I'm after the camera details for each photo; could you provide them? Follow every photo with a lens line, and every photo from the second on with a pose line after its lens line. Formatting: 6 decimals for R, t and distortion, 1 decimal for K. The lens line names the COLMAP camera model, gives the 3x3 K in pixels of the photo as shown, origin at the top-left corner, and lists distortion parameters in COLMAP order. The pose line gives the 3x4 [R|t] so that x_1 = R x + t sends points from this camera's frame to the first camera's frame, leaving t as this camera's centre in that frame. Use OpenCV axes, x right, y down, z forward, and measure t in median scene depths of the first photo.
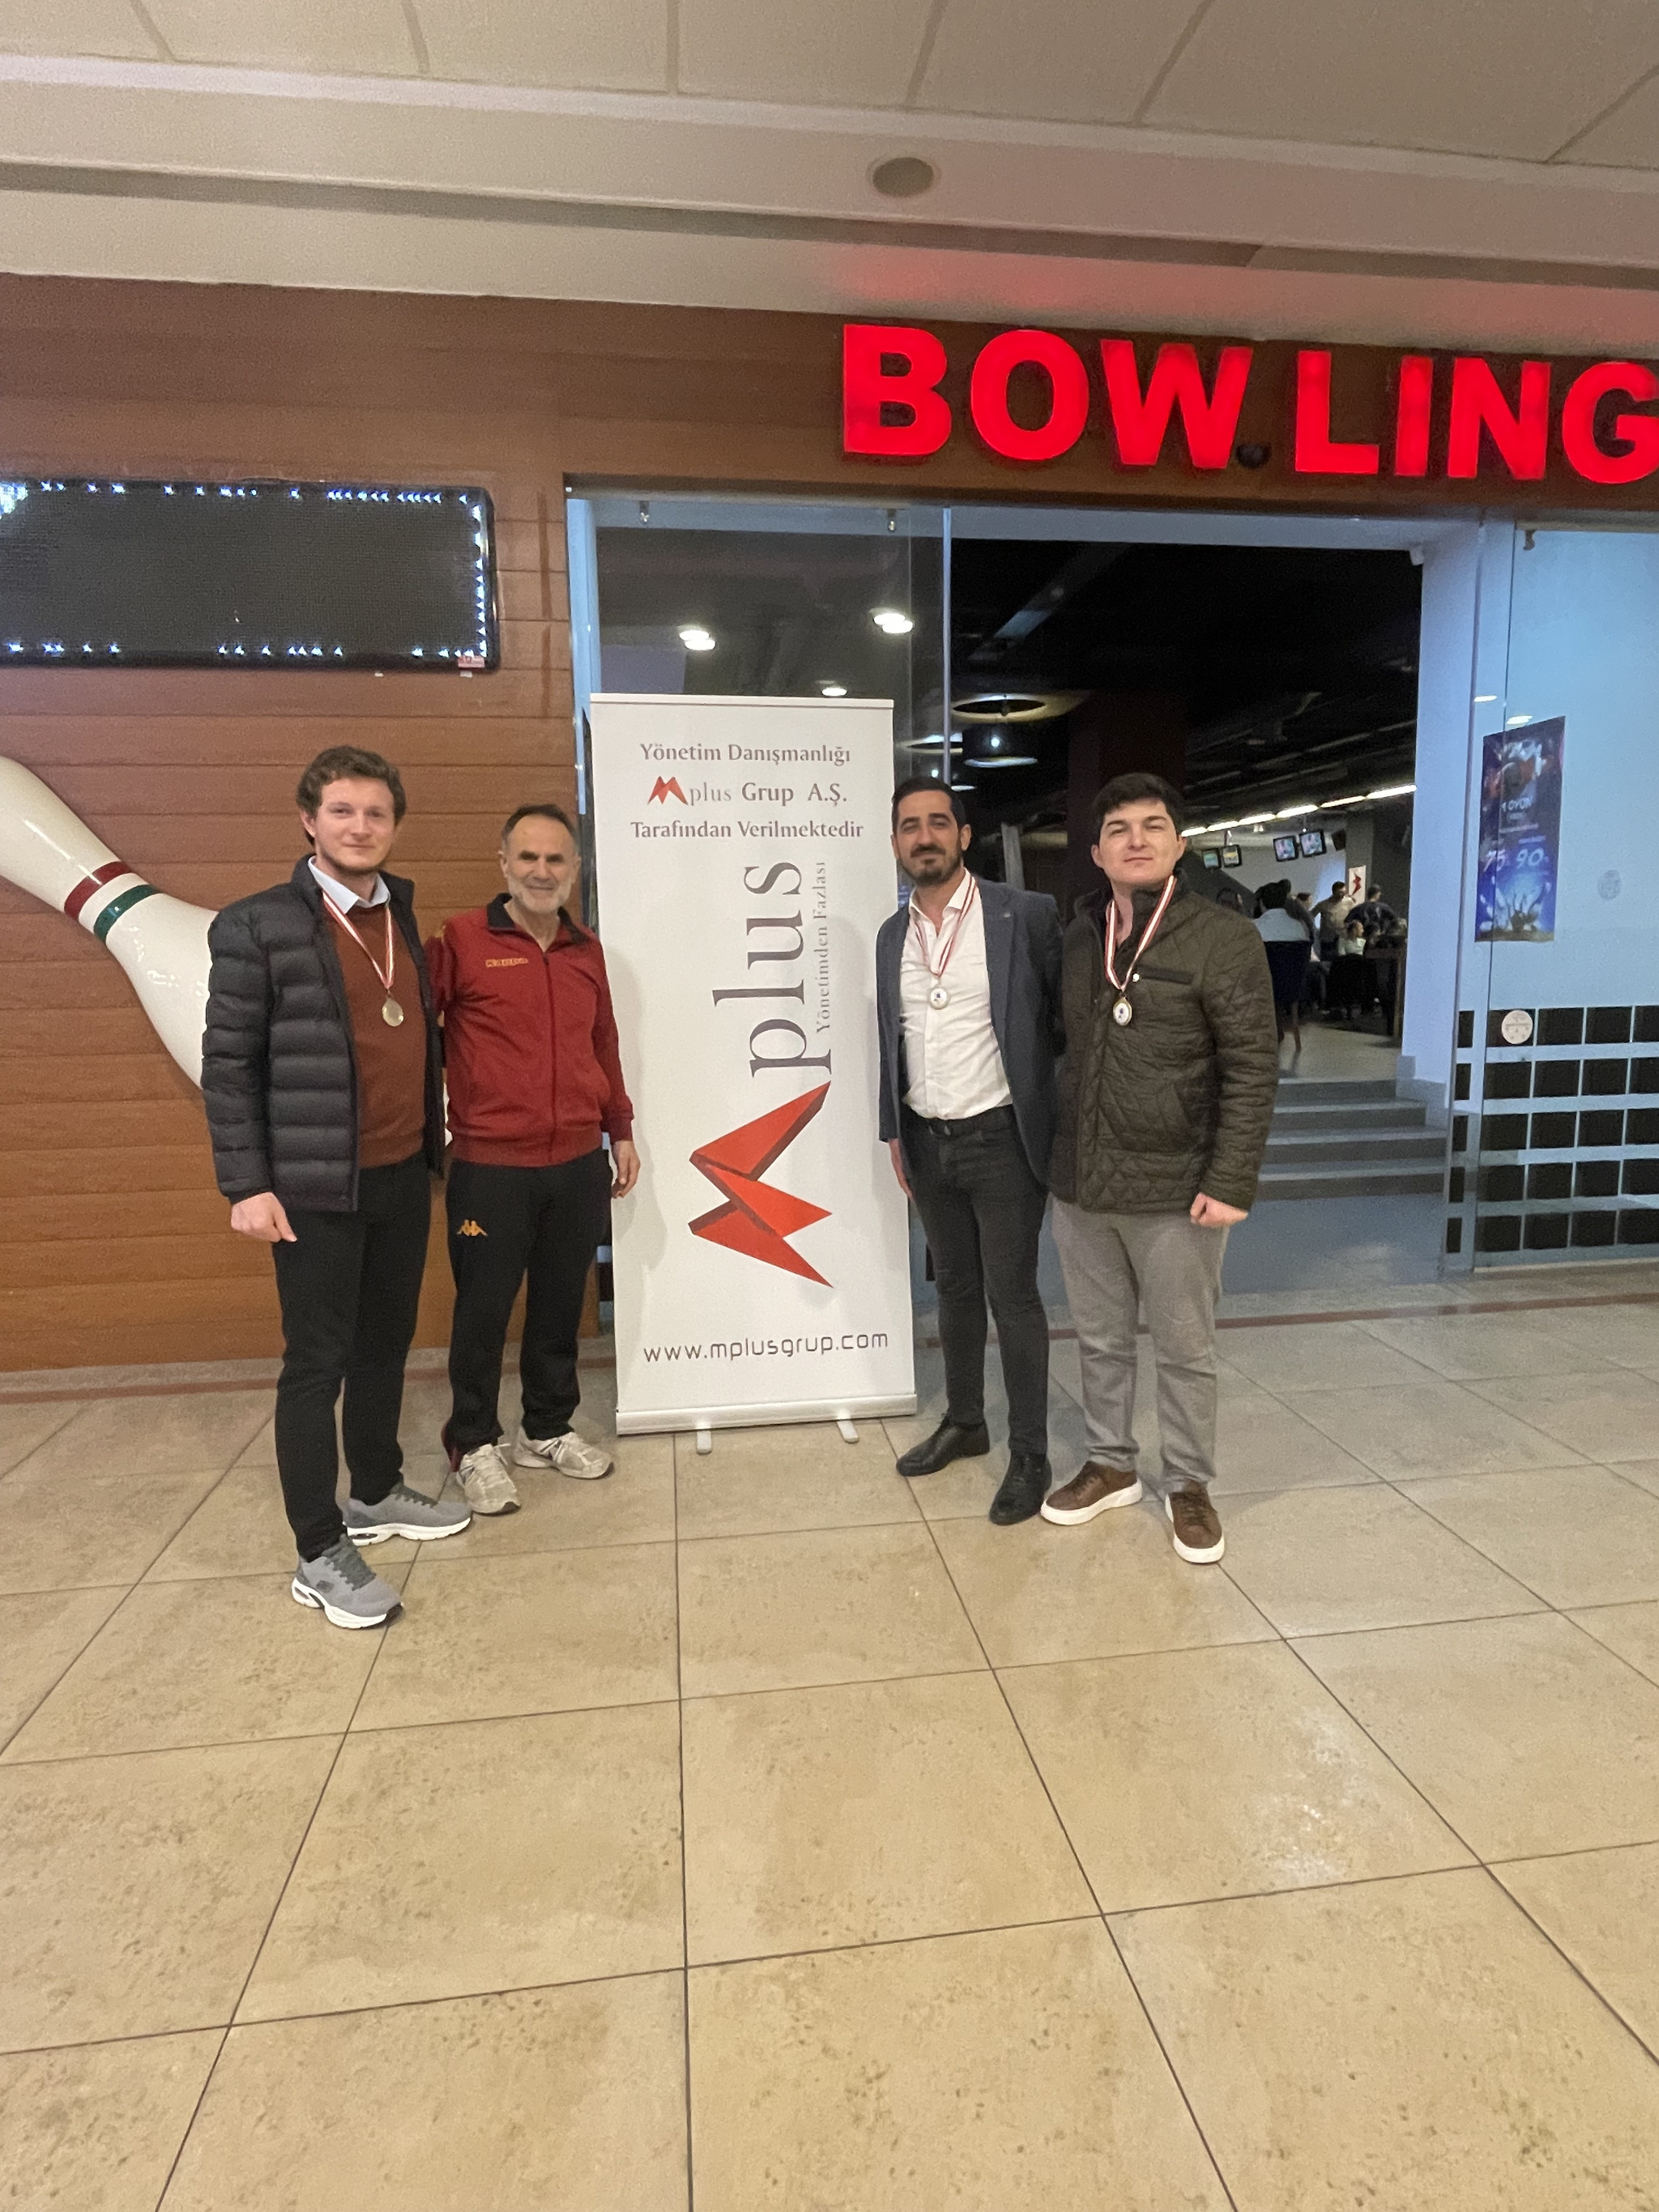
lens RADIAL K [[1235.4, 0, 827.0], [0, 1235.4, 1116.8], [0, 0, 1]] dist [-0.002417, 0.000902]
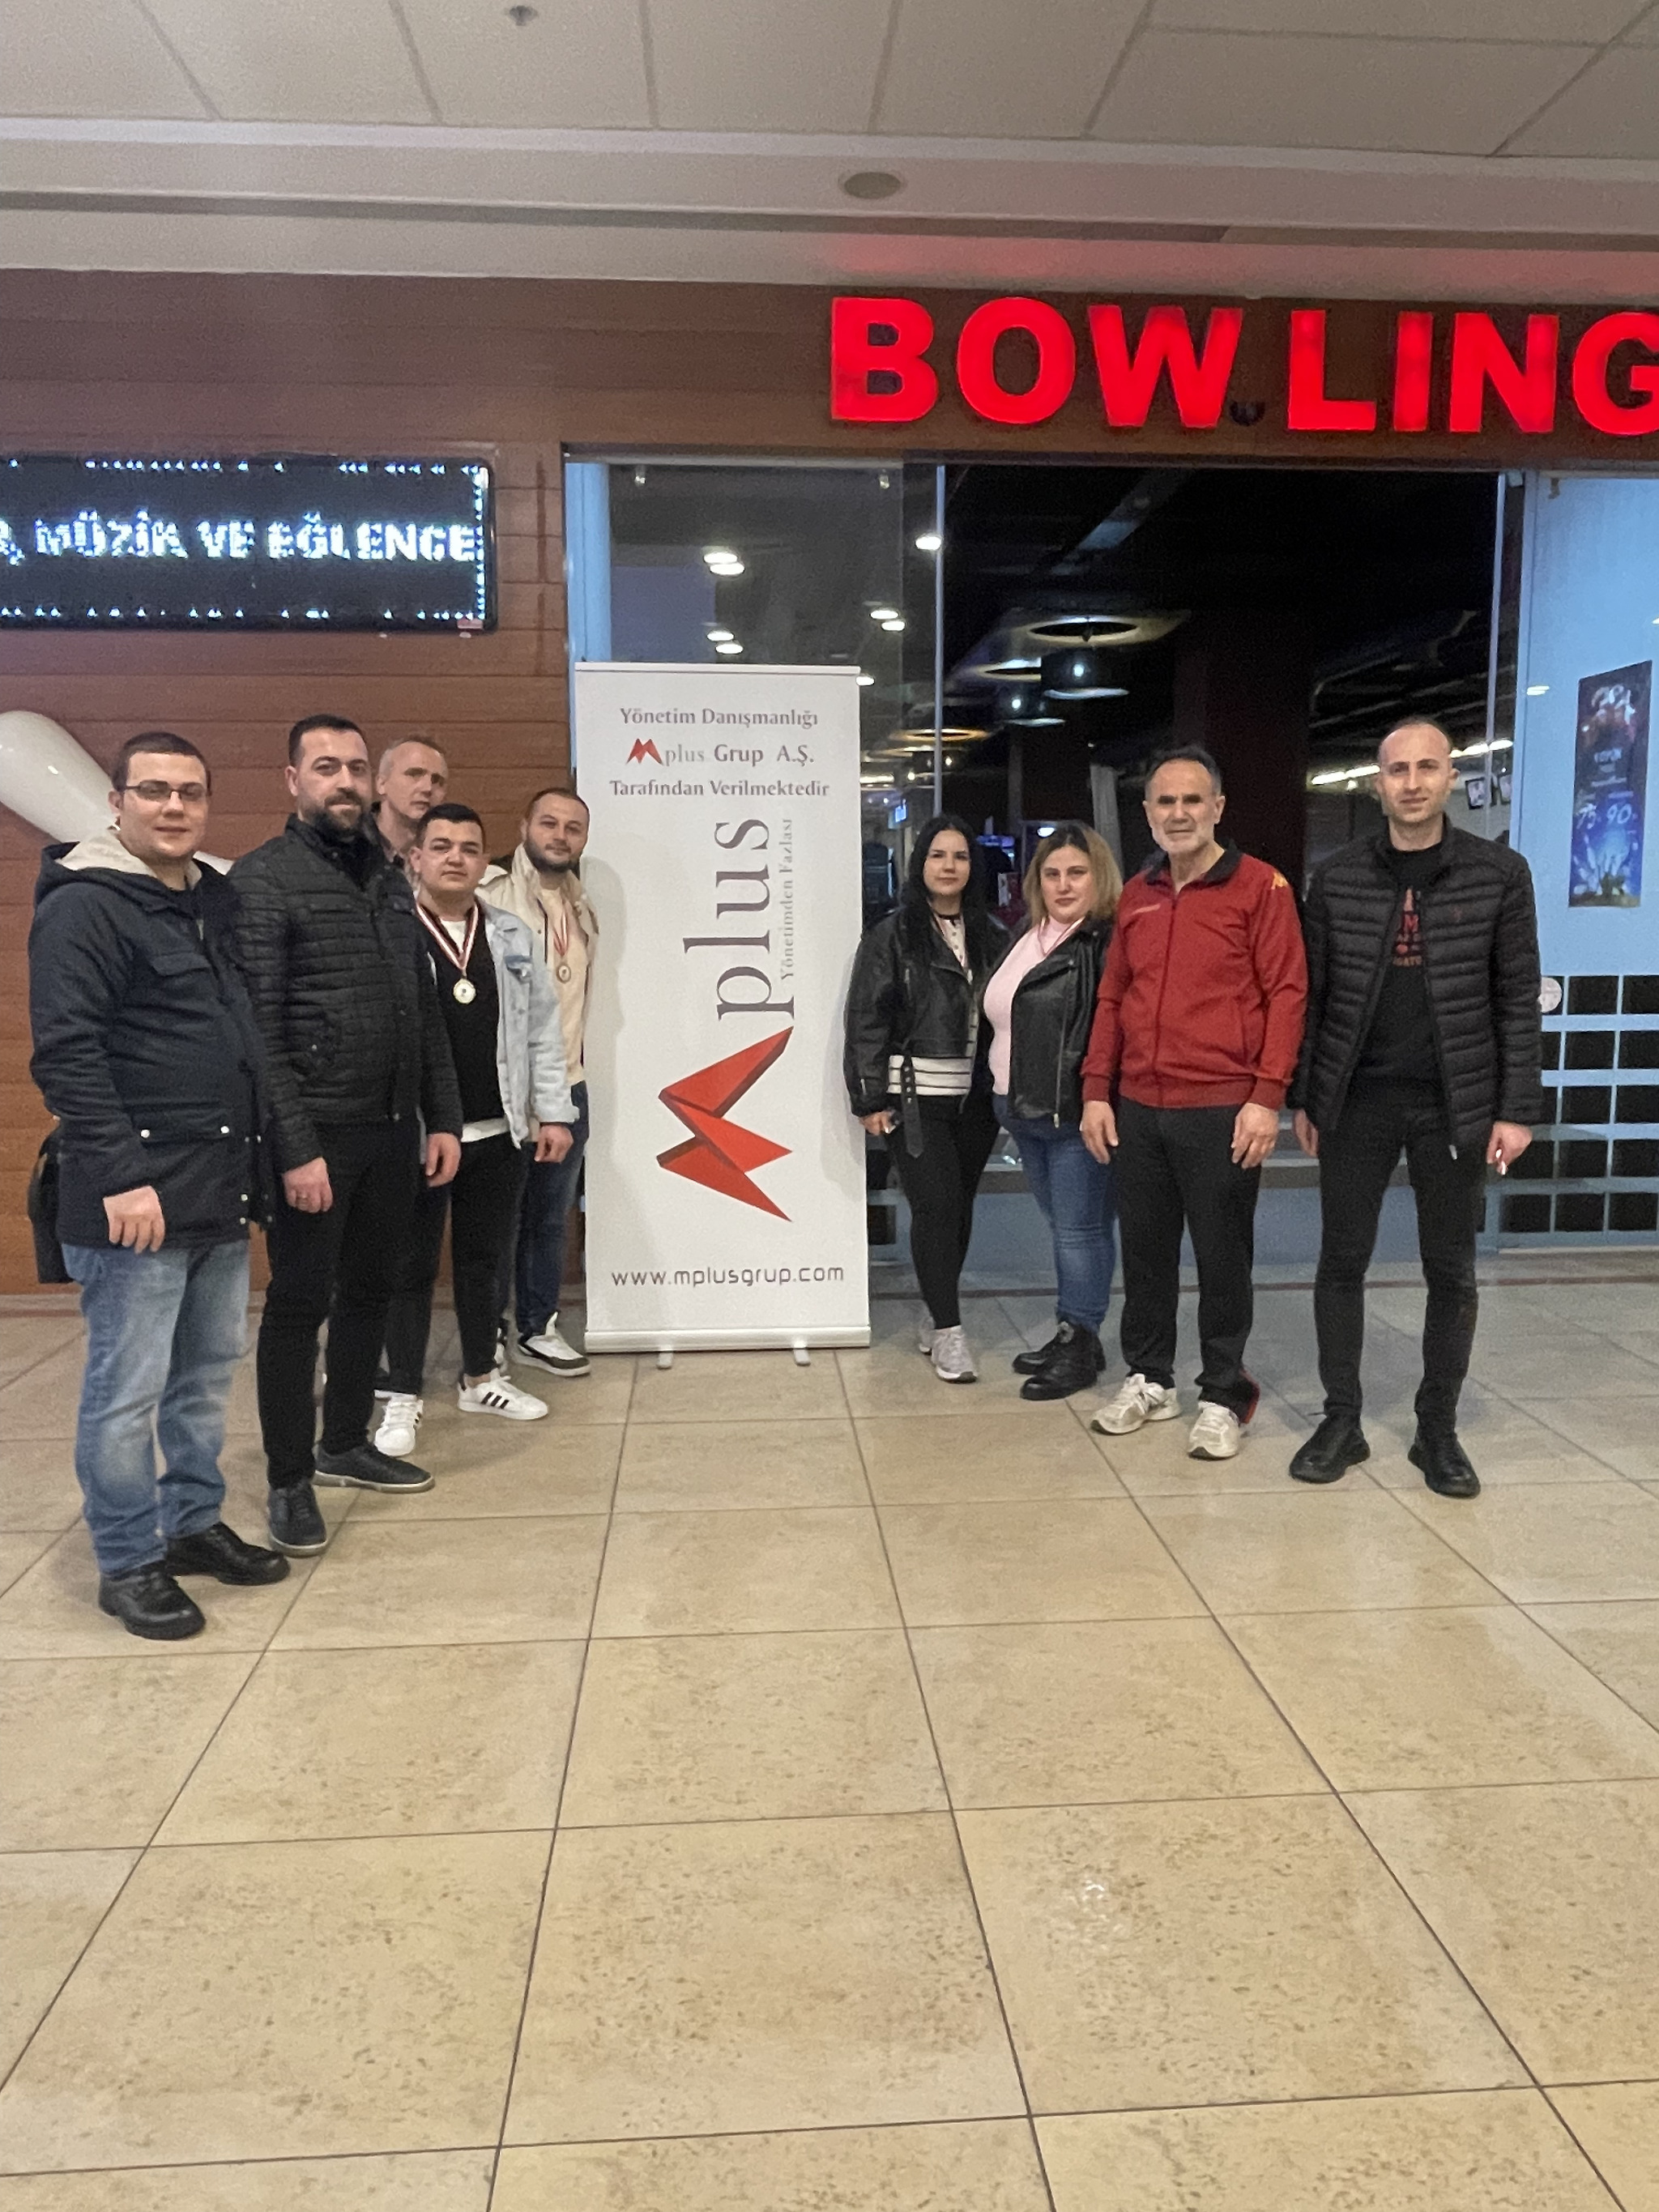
lens RADIAL K [[1582.2, 0, 819.5], [0, 1582.2, 1115.1], [0, 0, 1]] dist [0.003921, -0.000237]
pose [[0.997663, 0.021363, -0.064895, 0.101565], [-0.021855, 0.999737, -0.006882, 0.049760], [0.064731, 0.008284, 0.997868, -0.309700]]
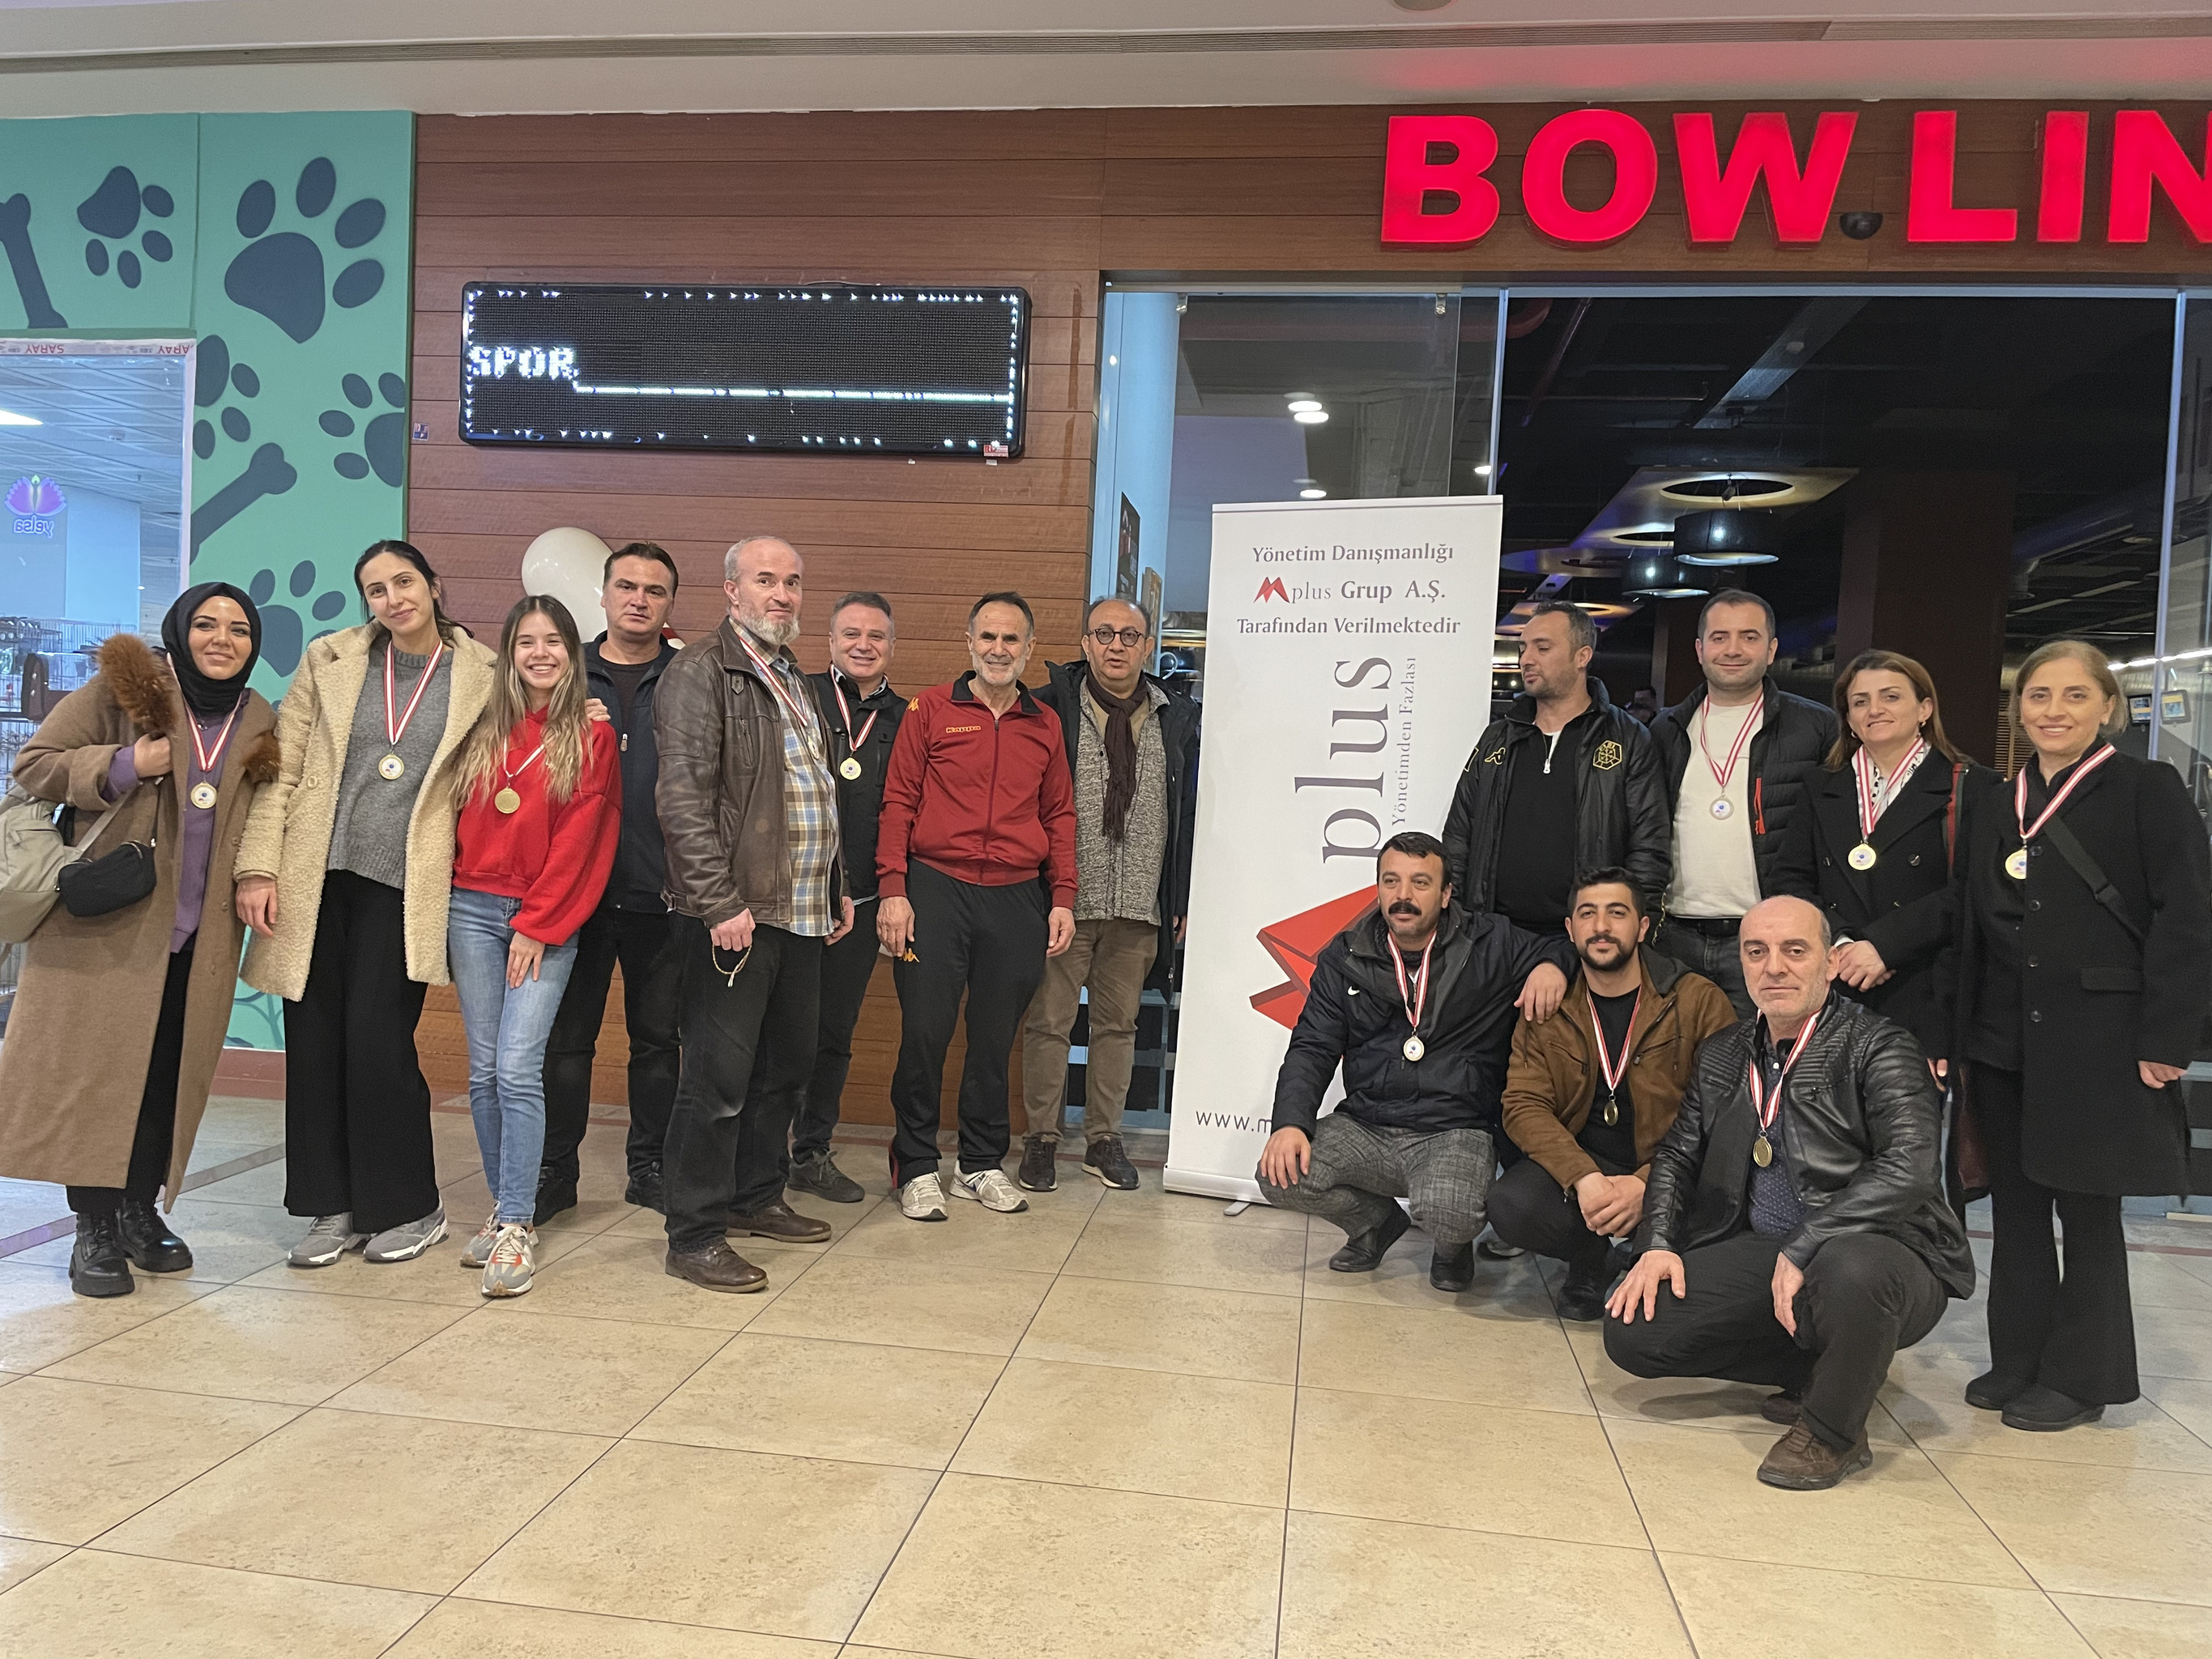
lens RADIAL K [[1708.5, 0, 1076.2], [0, 1708.5, 871.0], [0, 0, 1]] dist [0.075926, -0.093992]
pose [[0.957951, 0.075292, -0.276877, 0.196075], [-0.101154, 0.991623, -0.080321, 0.085794], [0.268510, 0.104951, 0.957542, -0.311665]]
